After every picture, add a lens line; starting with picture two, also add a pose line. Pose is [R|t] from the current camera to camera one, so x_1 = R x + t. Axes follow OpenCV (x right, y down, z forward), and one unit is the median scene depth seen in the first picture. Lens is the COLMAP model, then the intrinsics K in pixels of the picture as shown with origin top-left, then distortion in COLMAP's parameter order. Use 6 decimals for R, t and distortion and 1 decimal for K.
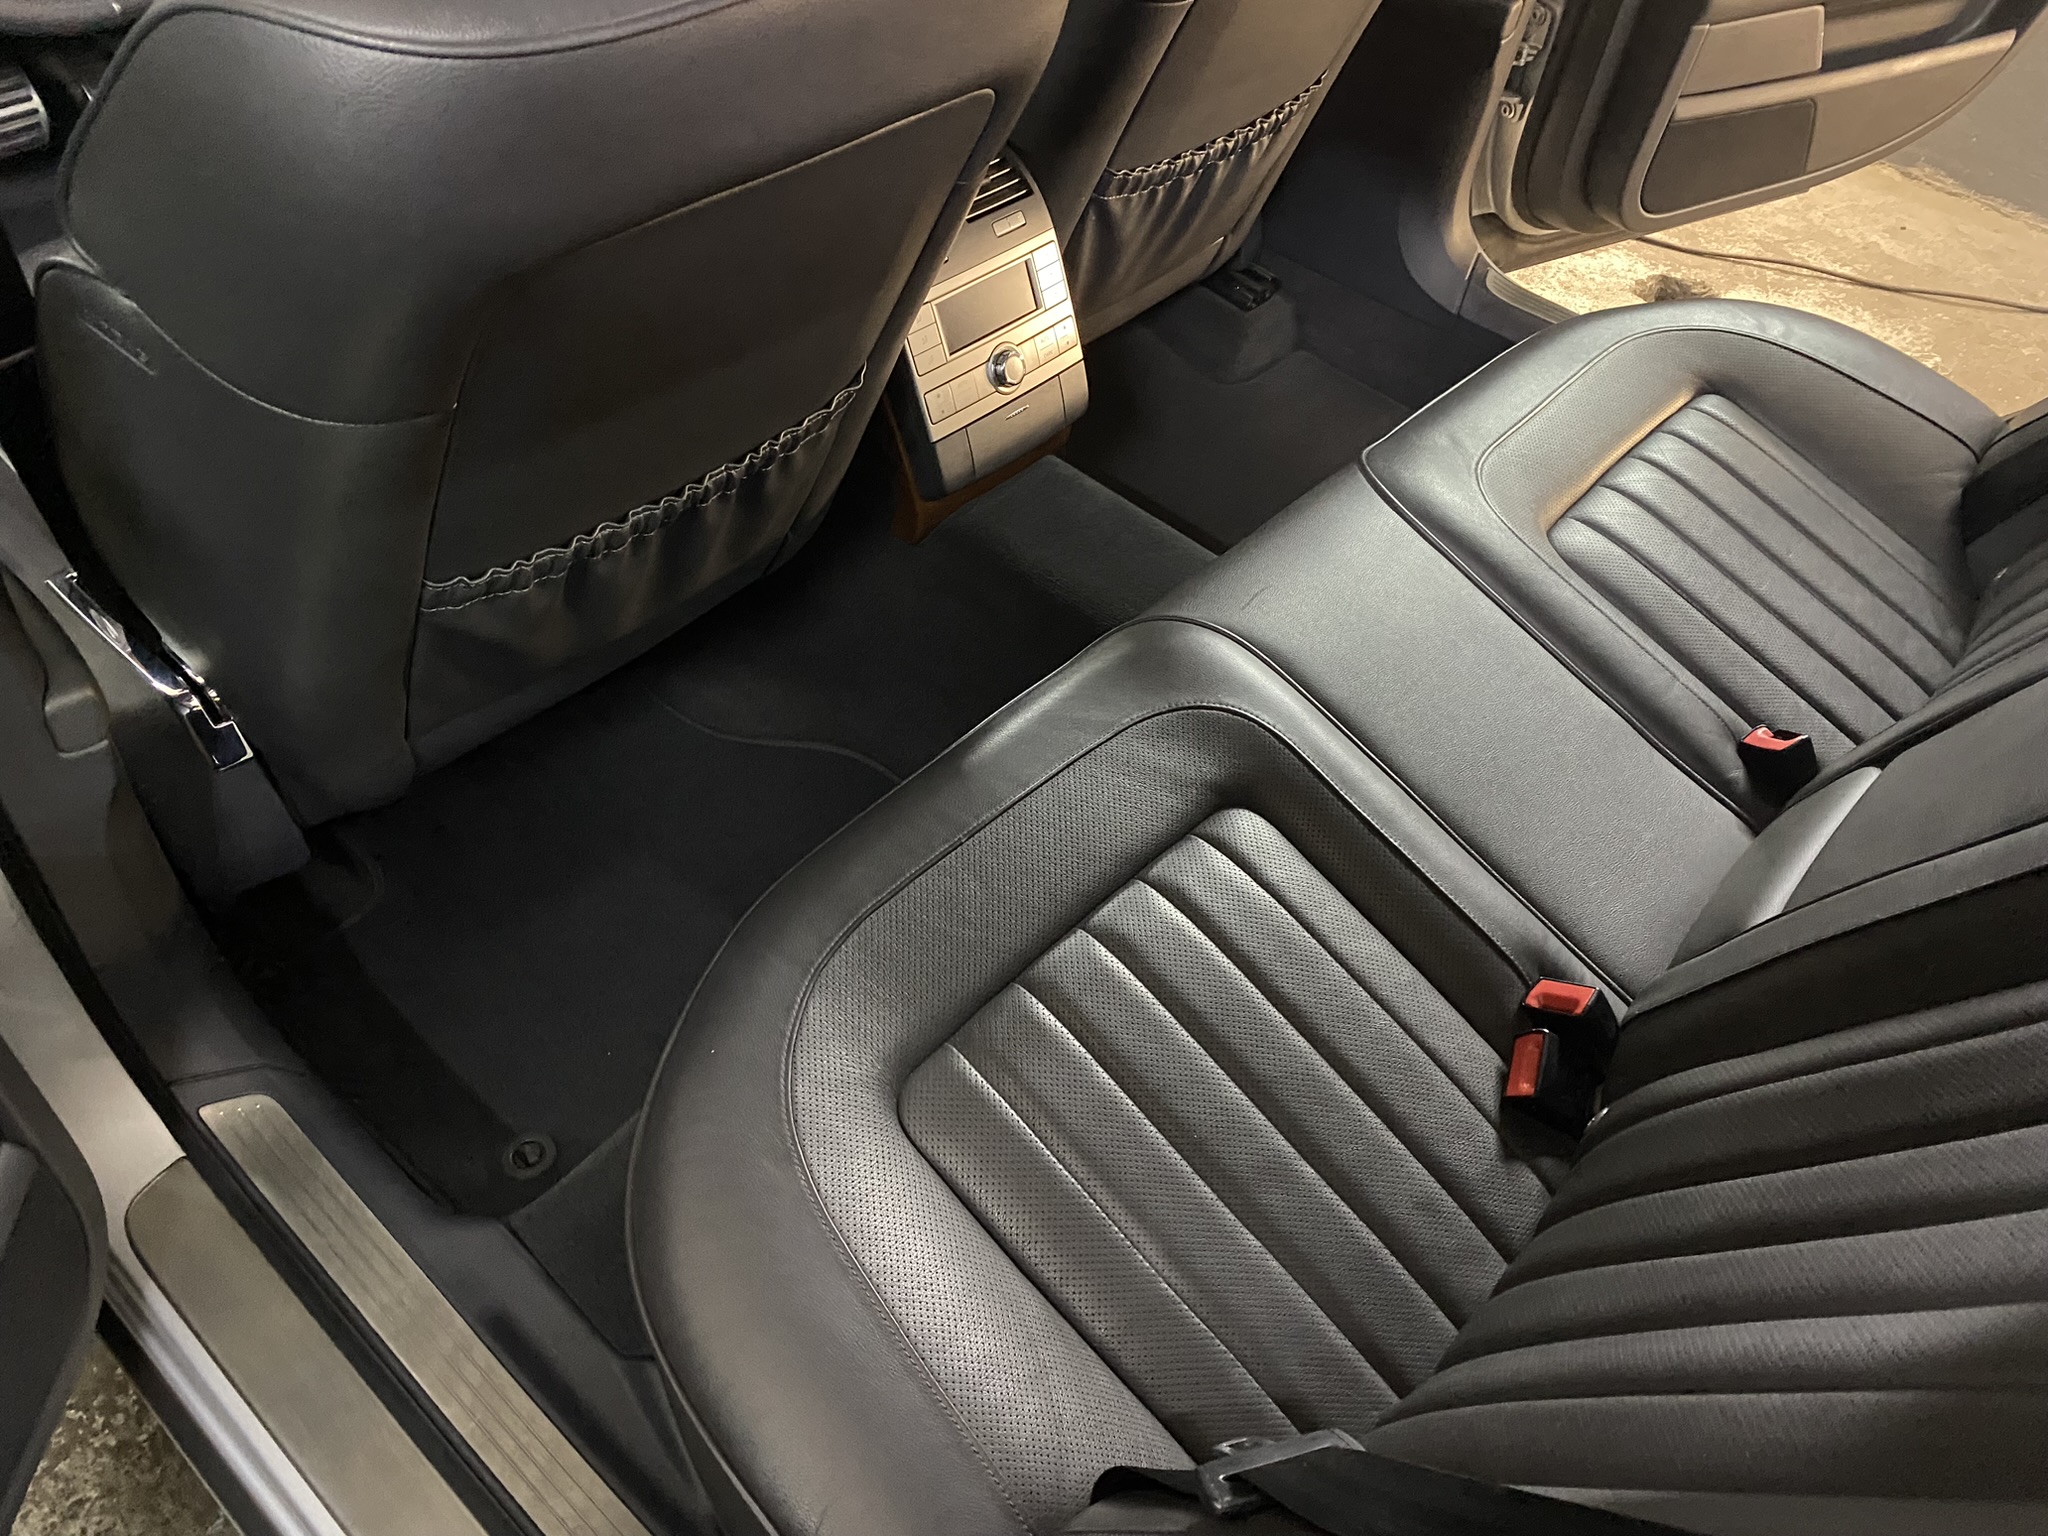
lens RADIAL K [[1546.9, 0, 1024.0], [0, 1546.9, 768.0], [0, 0, 1]] dist [-0.007845, -0.002706]
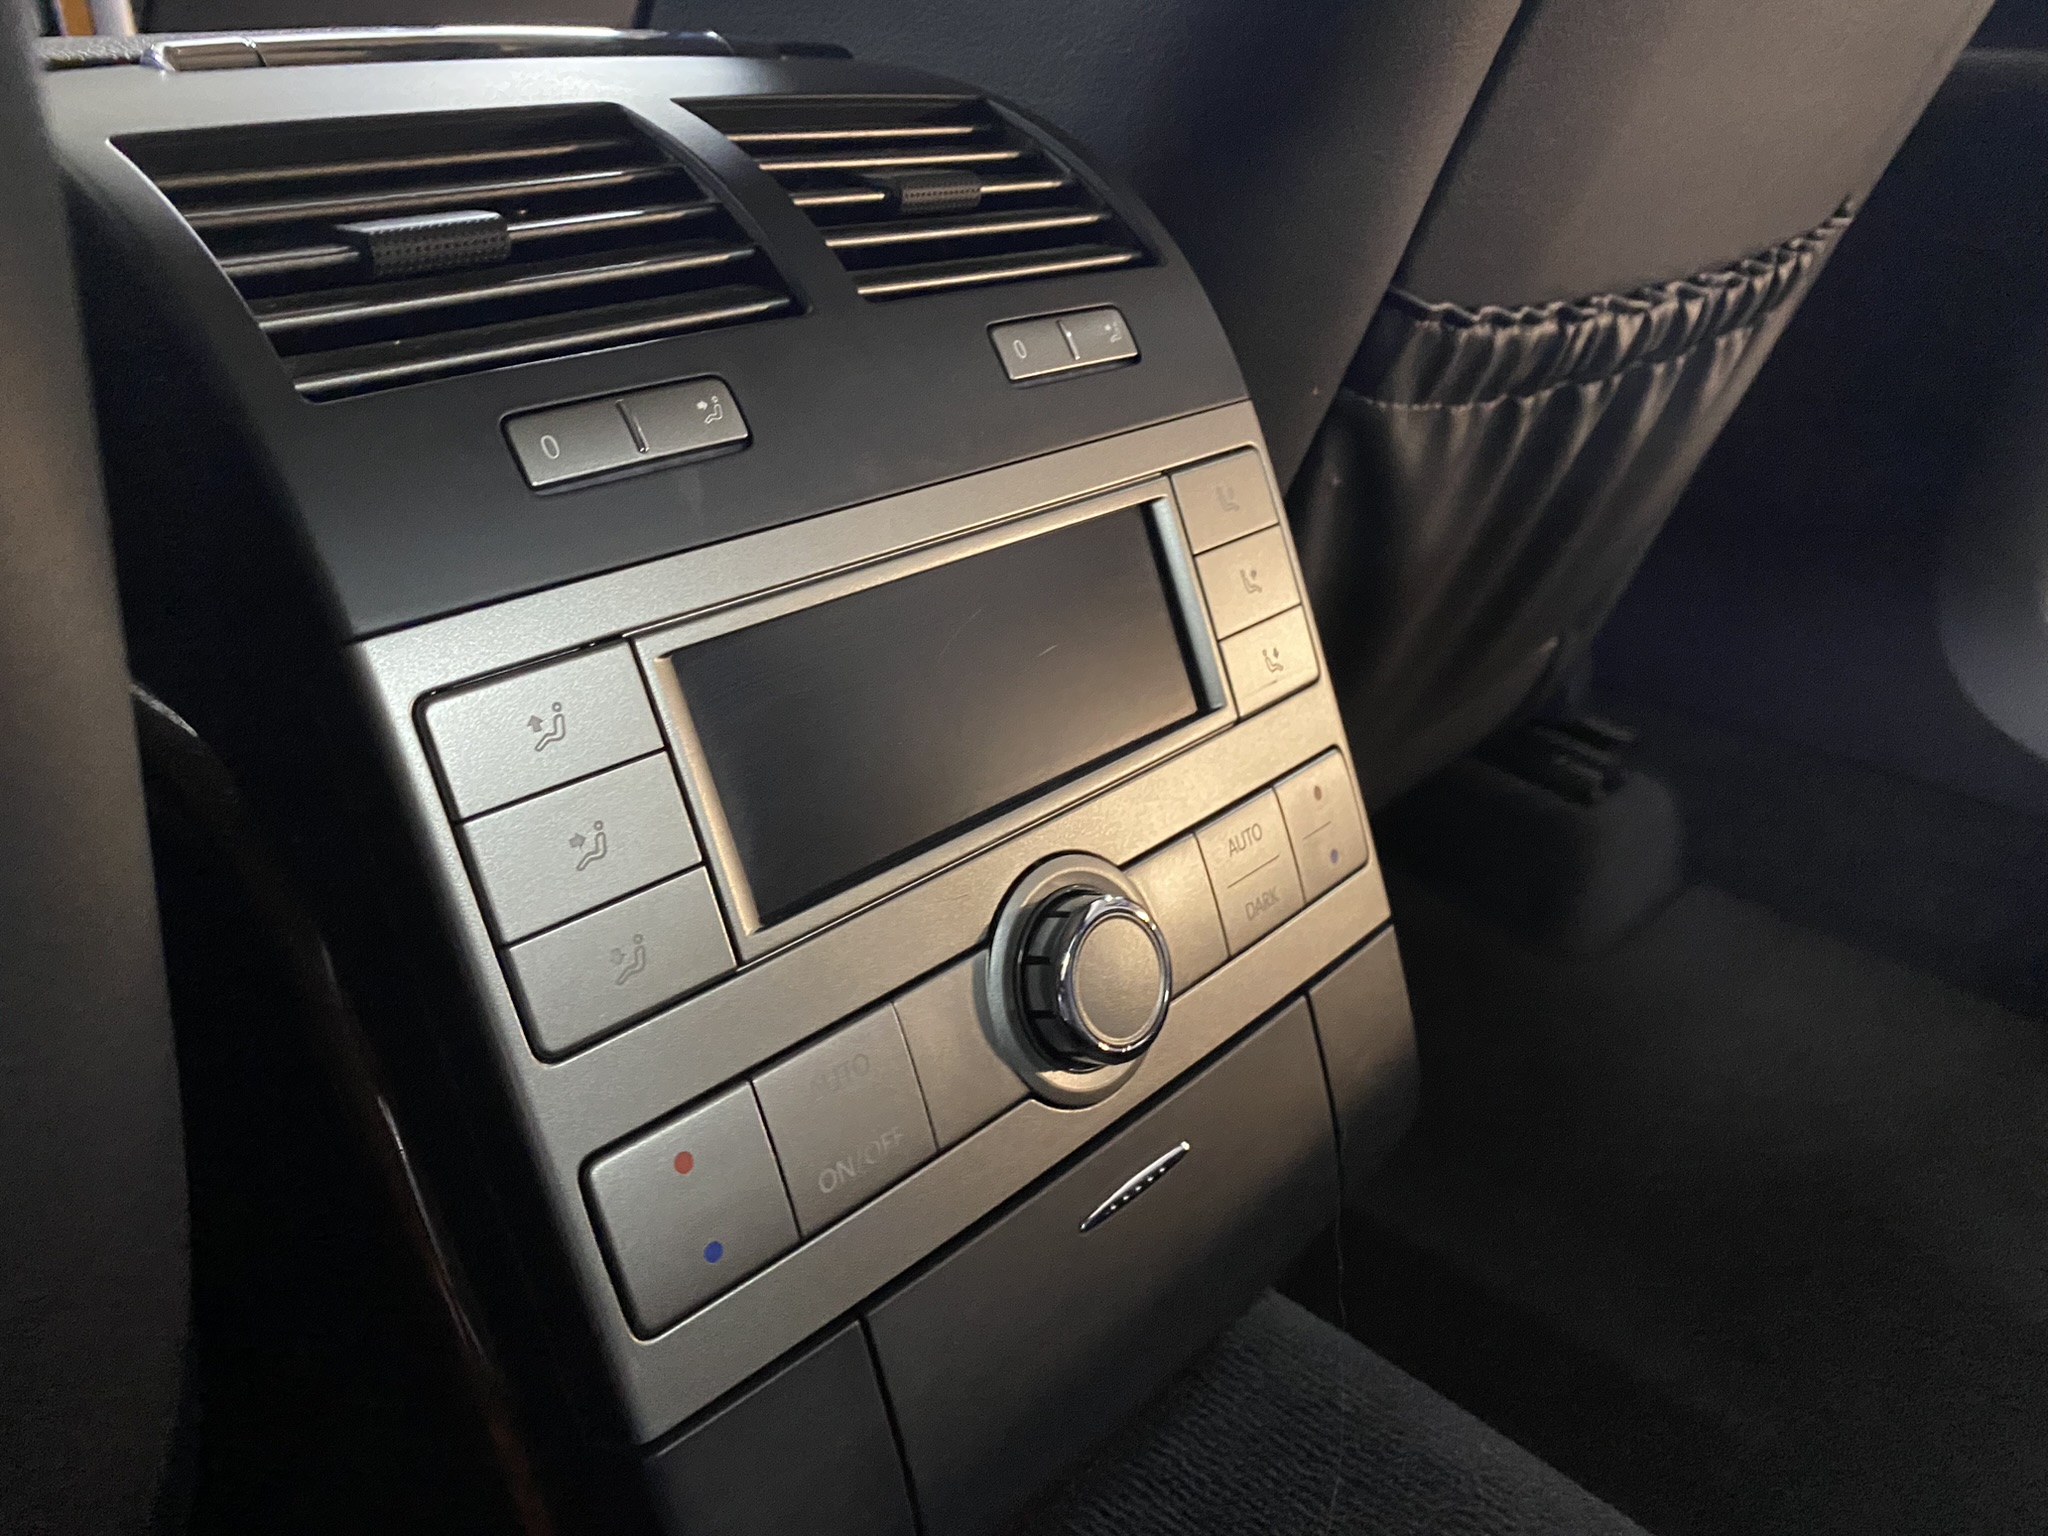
lens RADIAL K [[1546.9, 0, 1024.0], [0, 1546.9, 768.0], [0, 0, 1]] dist [-0.007845, -0.002706]
pose [[0.998818, -0.034766, -0.033956, -0.009787], [0.020625, 0.935928, -0.351587, -0.197814], [0.044004, 0.350471, 0.935539, 0.743661]]
